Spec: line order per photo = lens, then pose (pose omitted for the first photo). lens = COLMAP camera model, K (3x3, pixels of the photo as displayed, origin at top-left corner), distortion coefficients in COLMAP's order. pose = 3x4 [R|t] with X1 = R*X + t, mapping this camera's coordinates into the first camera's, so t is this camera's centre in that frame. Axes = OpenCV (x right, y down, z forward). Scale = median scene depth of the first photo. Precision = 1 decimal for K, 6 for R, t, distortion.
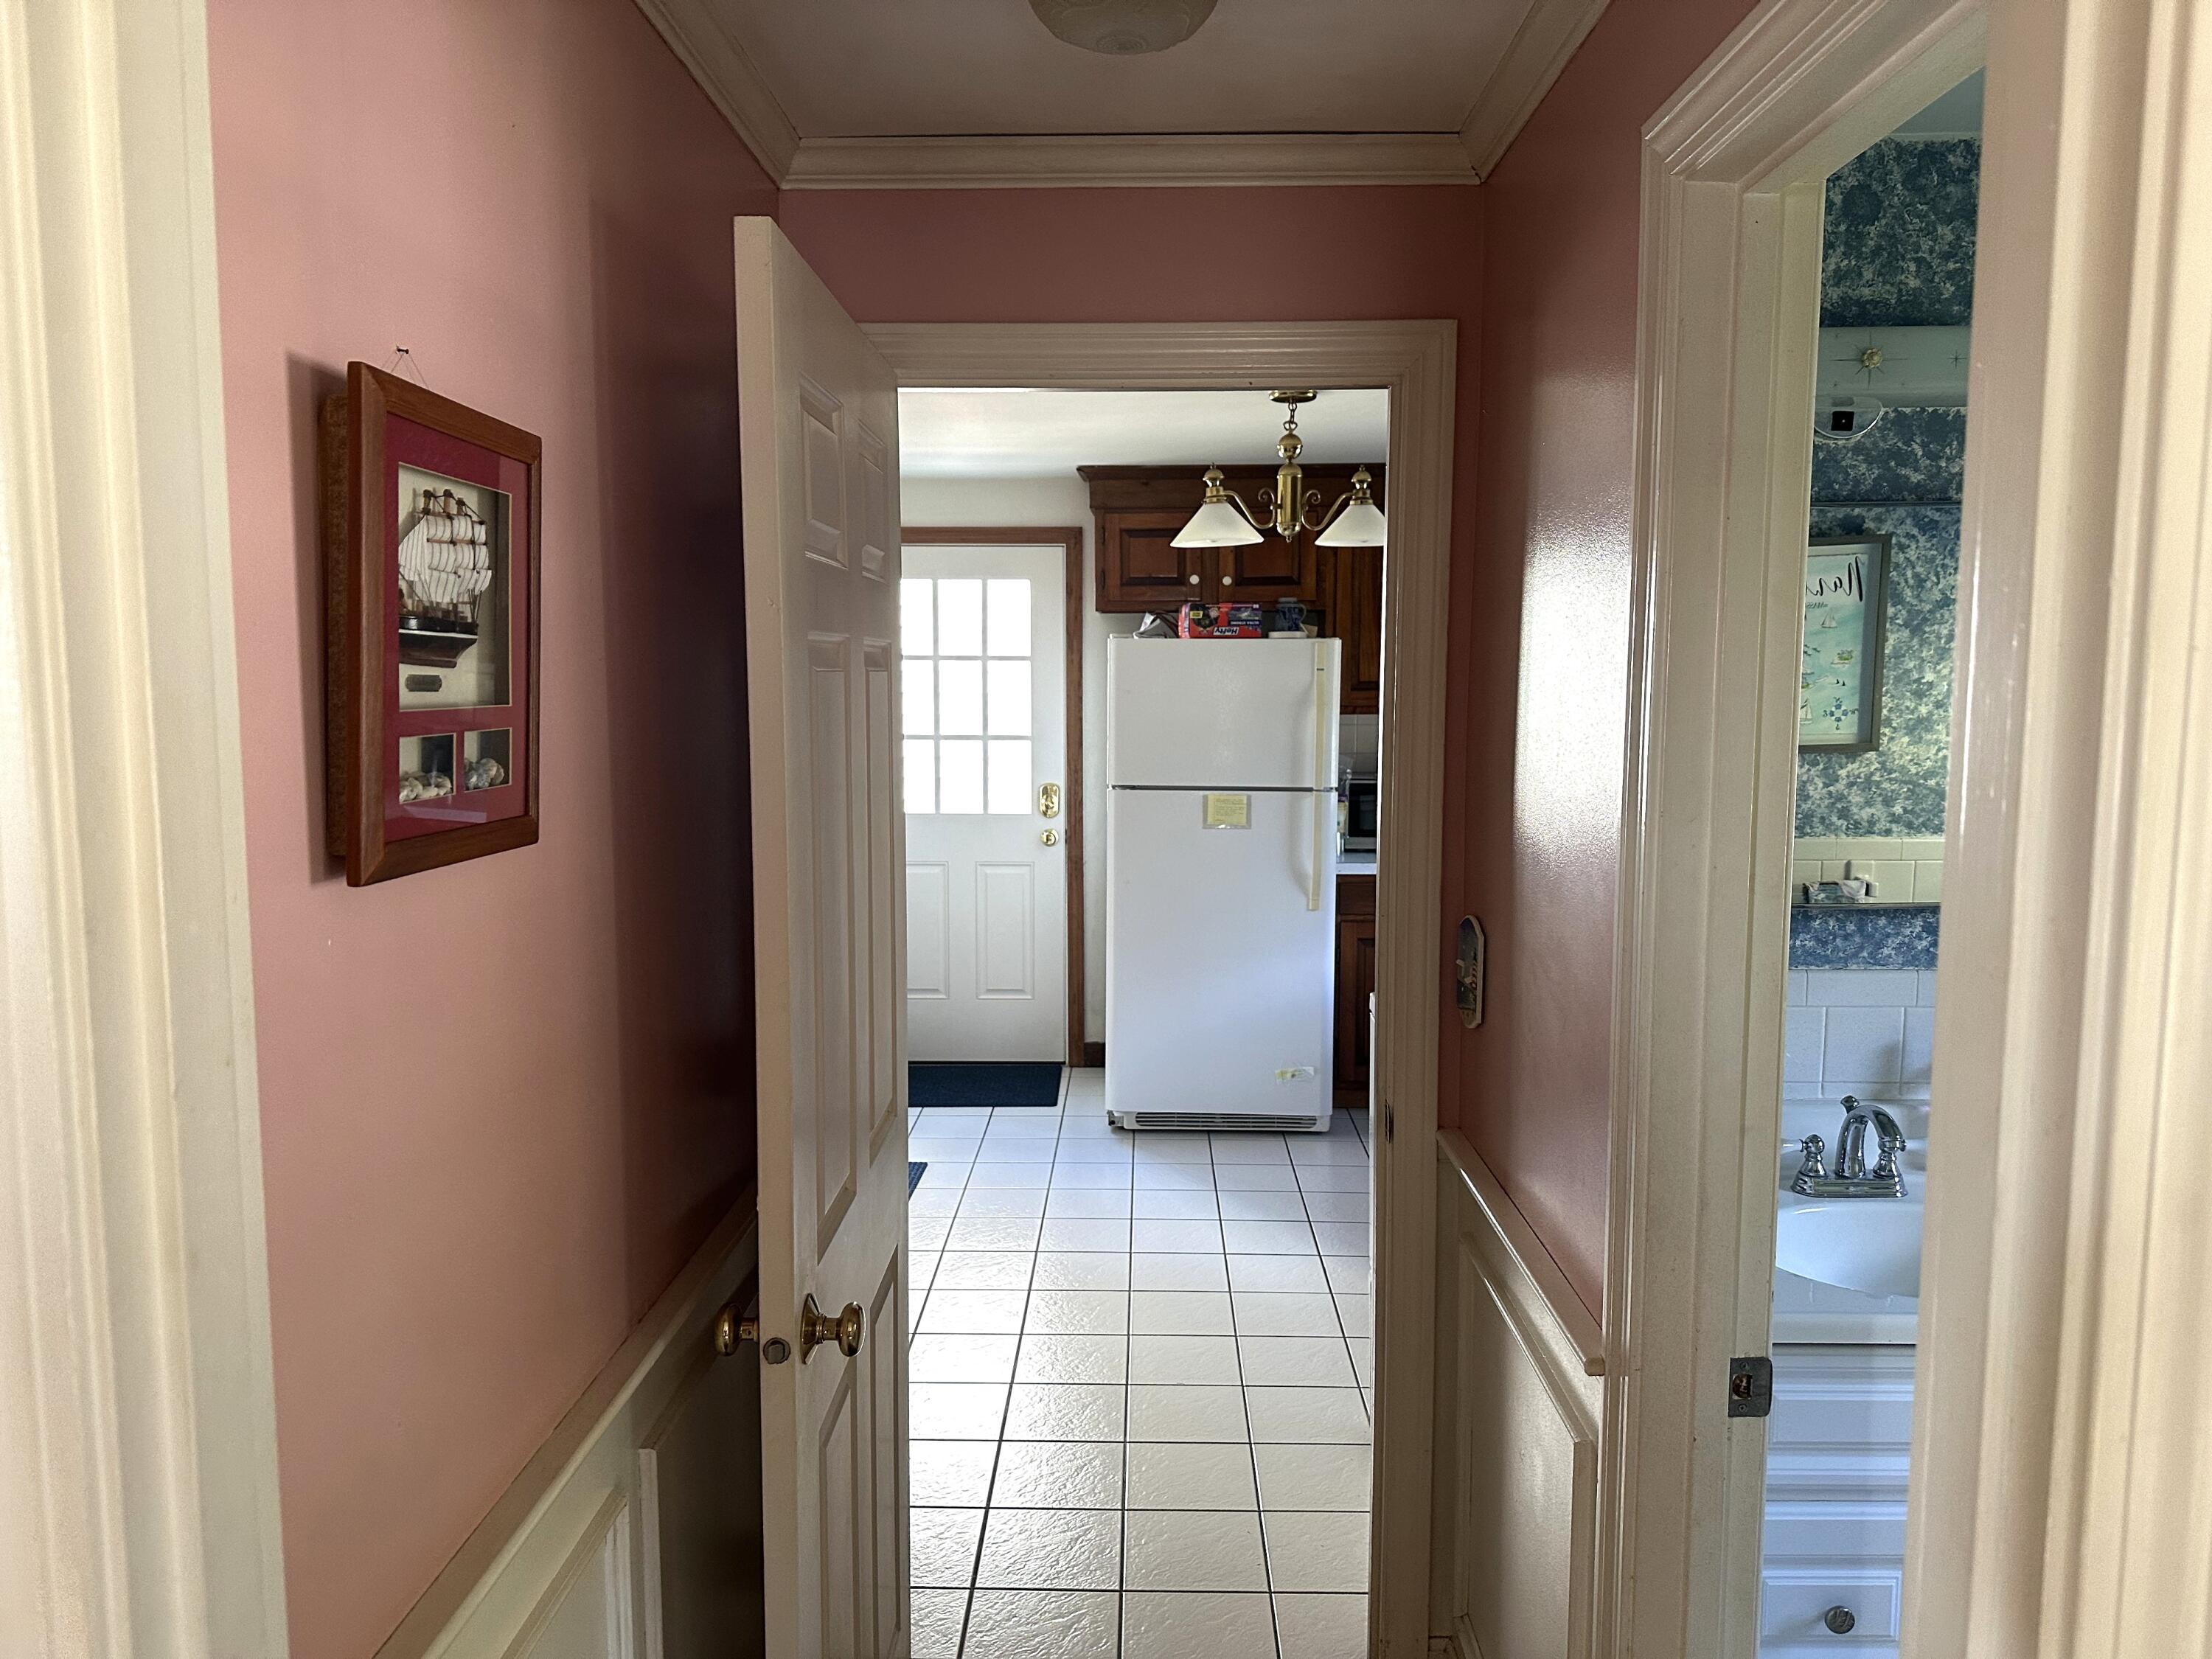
lens RADIAL K [[1582.5, 0, 1090.0], [0, 1582.5, 827.1], [0, 0, 1]] dist [0.038989, -0.038353]
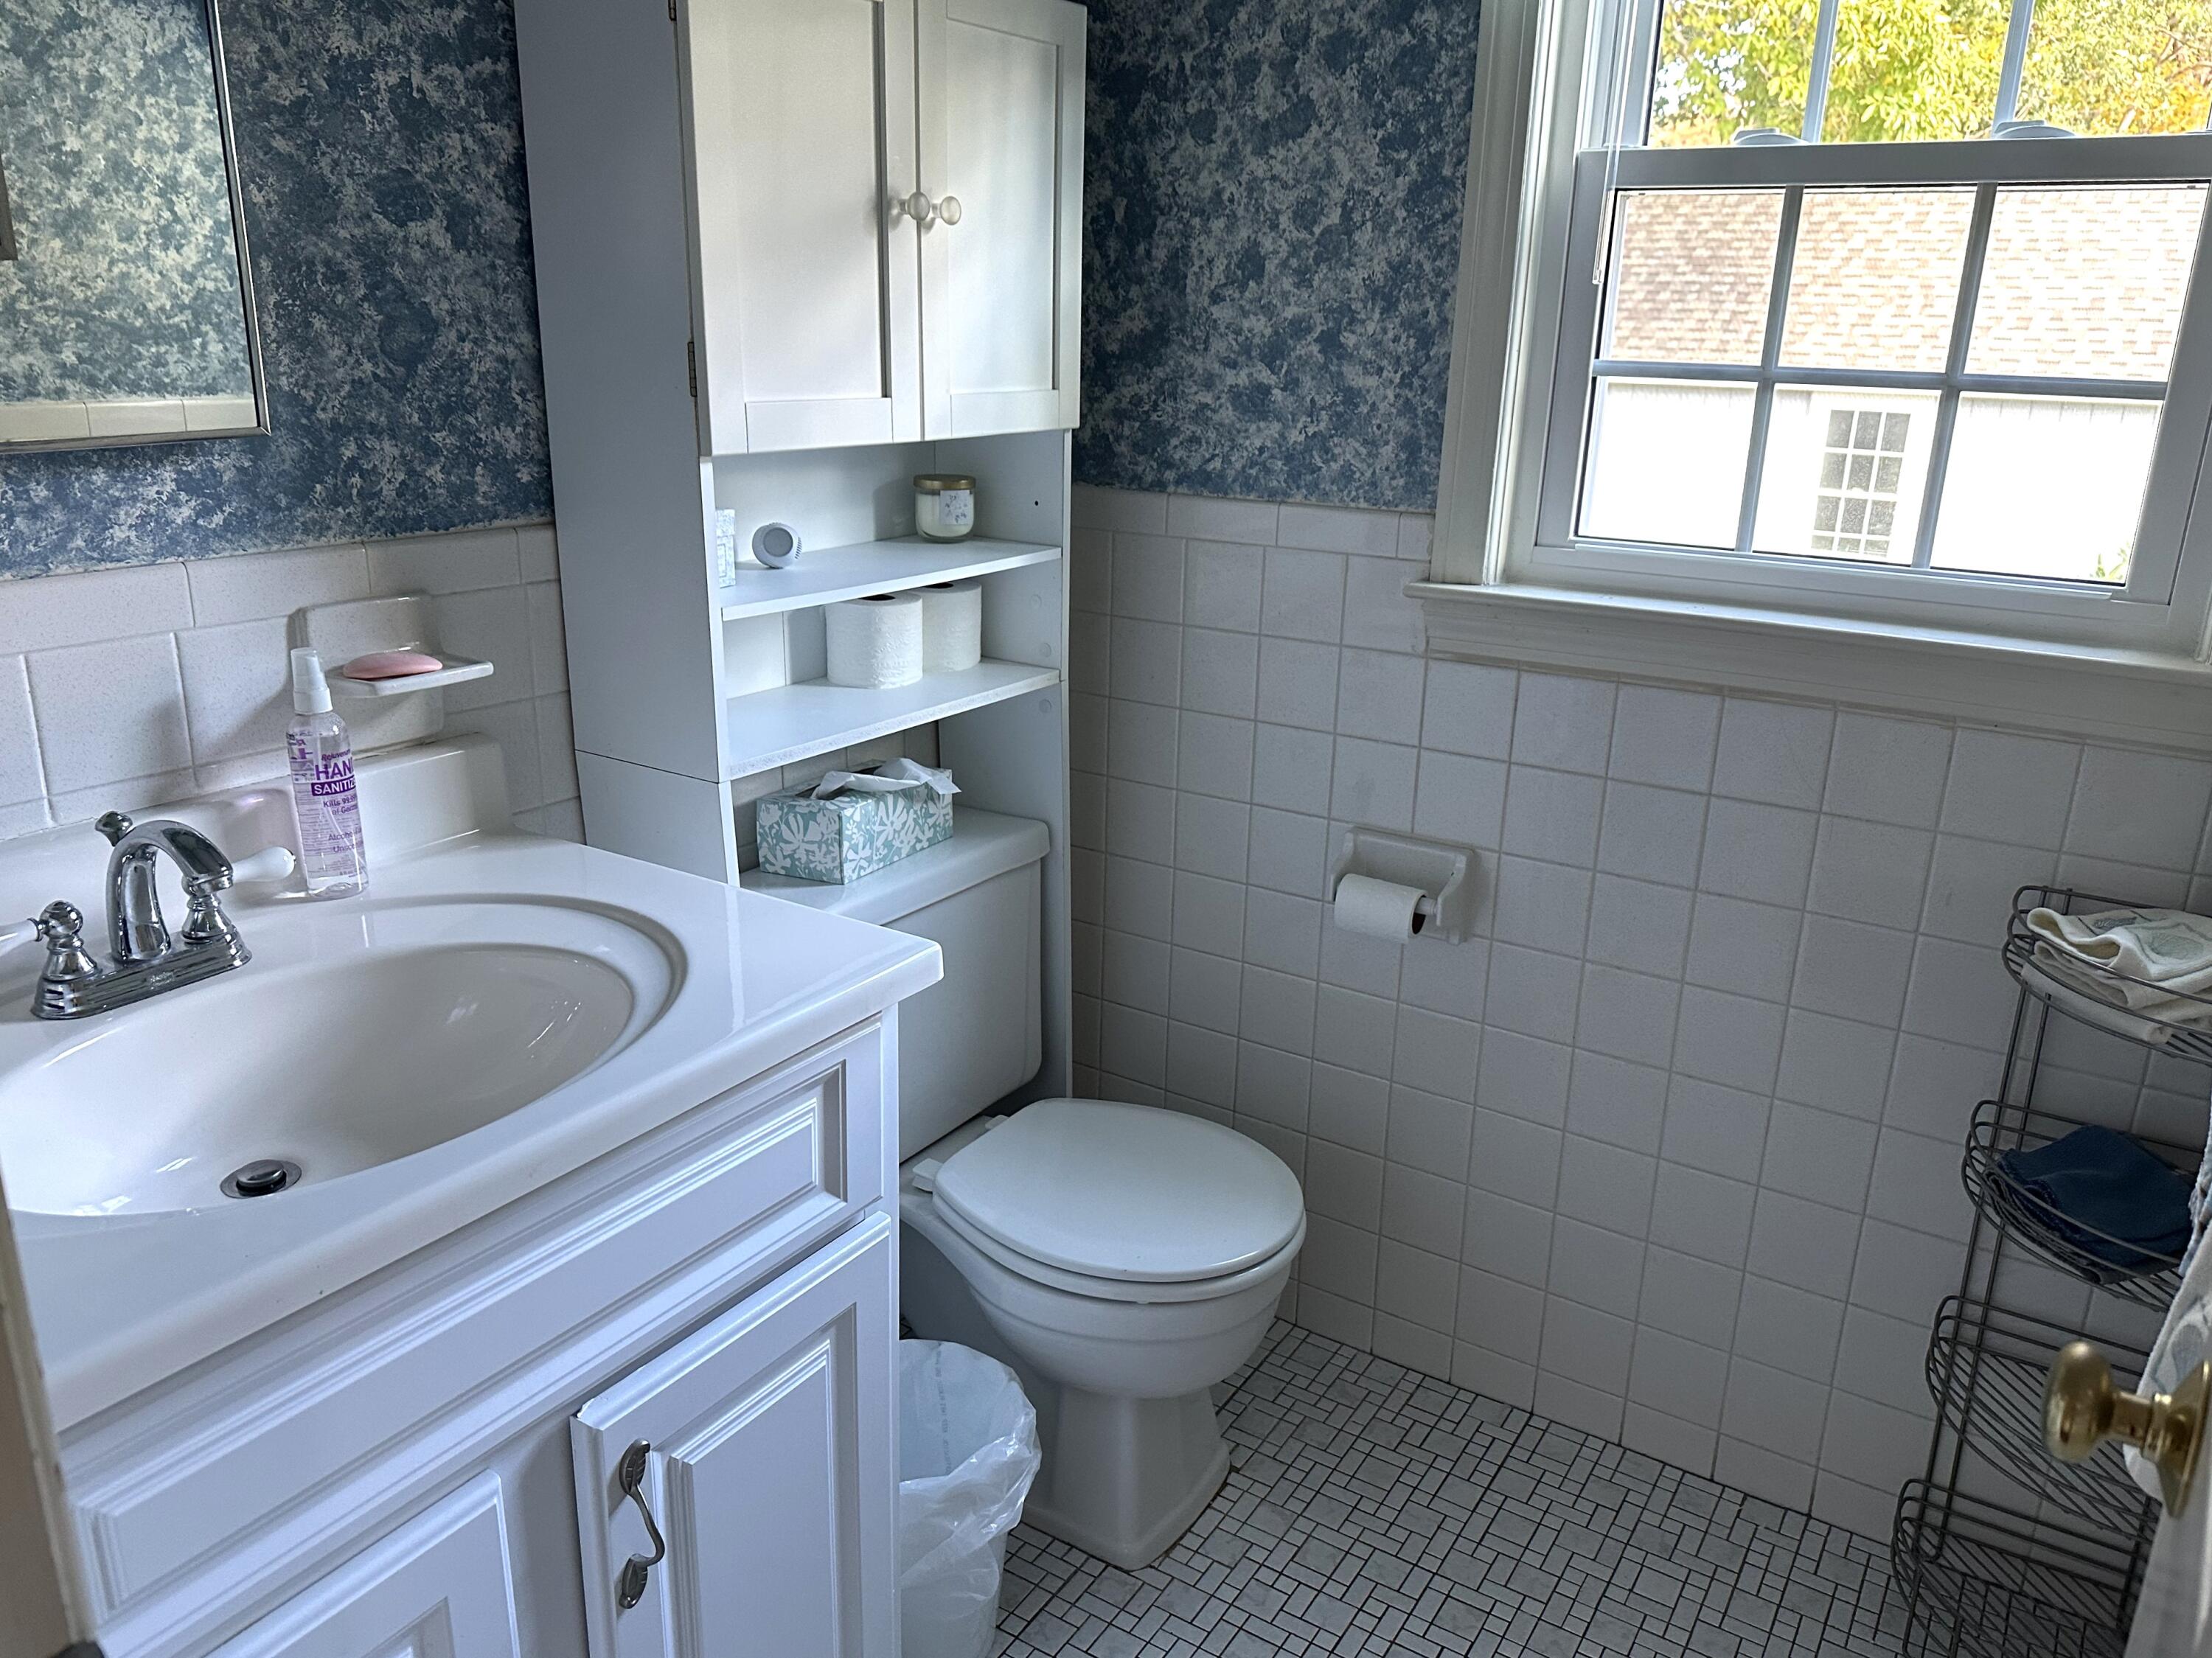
lens RADIAL K [[1582.4, 0, 1096.9], [0, 1582.4, 826.6], [0, 0, 1]] dist [0.038989, -0.038353]
pose [[0.507894, -0.245319, 0.825750, 0.199297], [0.065080, 0.966780, 0.247188, 0.061829], [-0.858958, -0.071806, 0.506986, 0.439076]]
